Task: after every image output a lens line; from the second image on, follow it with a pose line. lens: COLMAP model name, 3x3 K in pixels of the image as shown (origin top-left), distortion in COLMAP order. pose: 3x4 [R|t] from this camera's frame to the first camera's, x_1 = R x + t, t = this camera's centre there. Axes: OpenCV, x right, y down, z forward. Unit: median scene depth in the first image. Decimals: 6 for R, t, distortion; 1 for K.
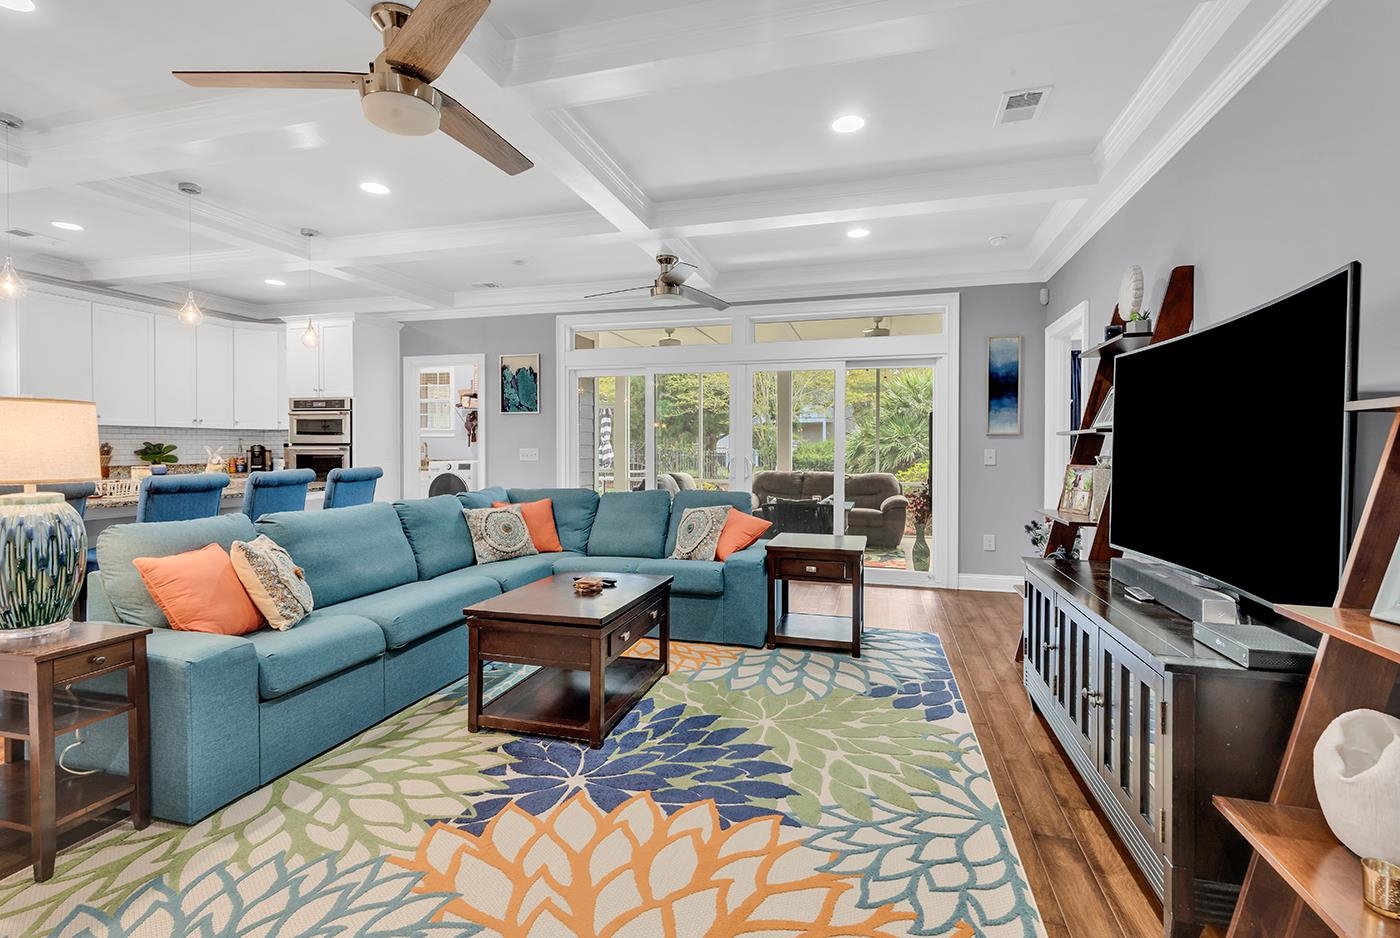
lens RADIAL K [[630.4, 0, 689.0], [0, 630.4, 450.8], [0, 0, 1]] dist [0.007320, -0.000289]
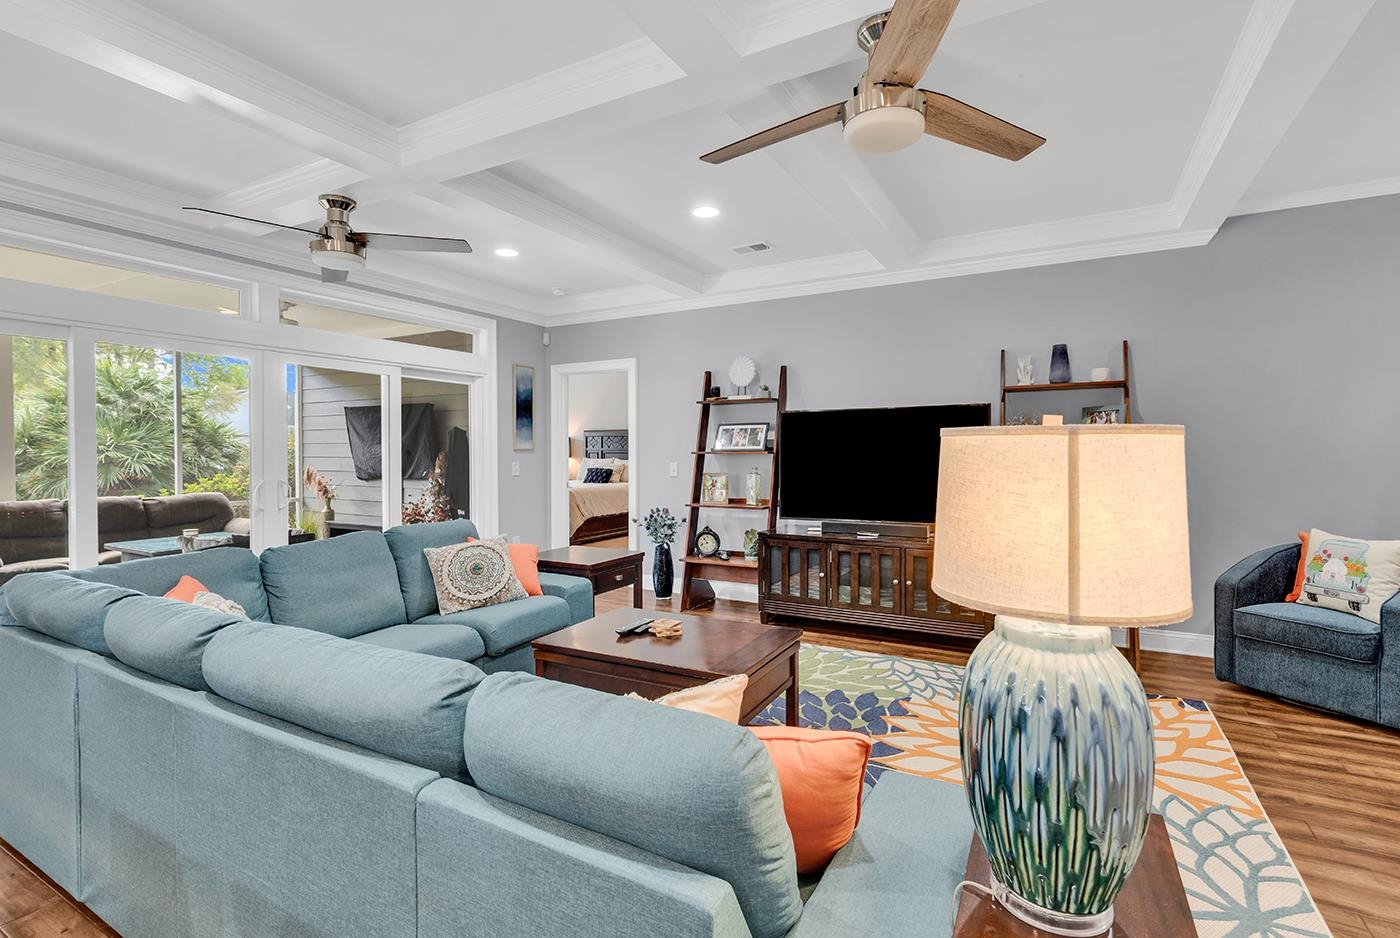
lens RADIAL K [[630.4, 0, 689.0], [0, 630.4, 450.8], [0, 0, 1]] dist [0.007320, -0.000289]
pose [[0.252424, -0.005271, 0.967602, -0.932147], [0.011191, 0.999934, 0.002527, -0.037635], [-0.967552, 0.010191, 0.252466, 0.675230]]
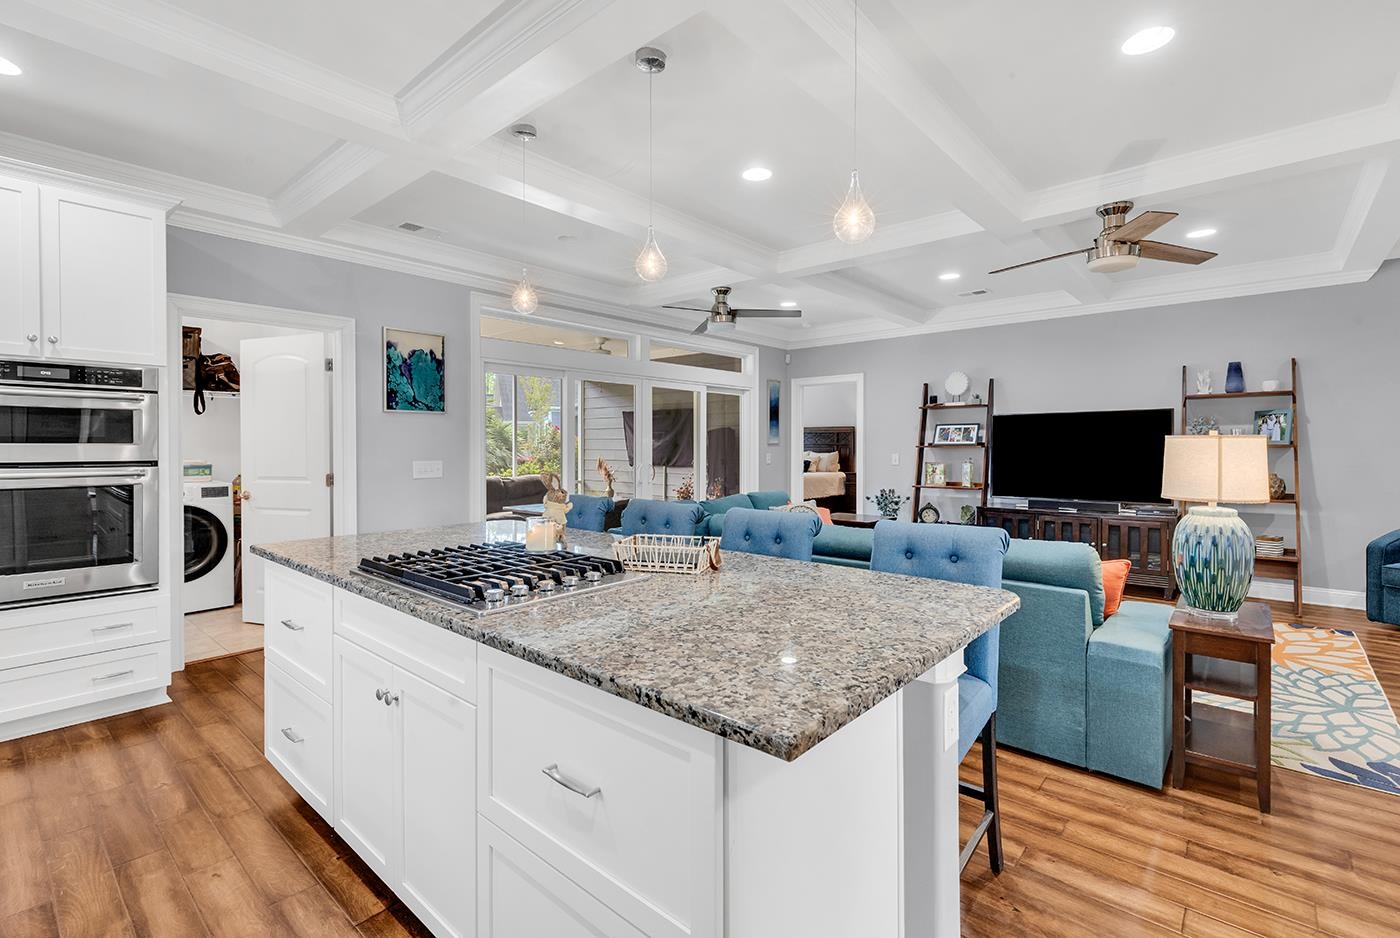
lens RADIAL K [[617.6, 0, 710.9], [0, 617.6, 445.1], [0, 0, 1]] dist [0.001768, 0.000127]
pose [[0.426901, -0.003968, 0.904290, -1.608739], [0.009383, 0.999956, -0.000042, -0.039976], [-0.904250, 0.008502, 0.426920, 0.832005]]
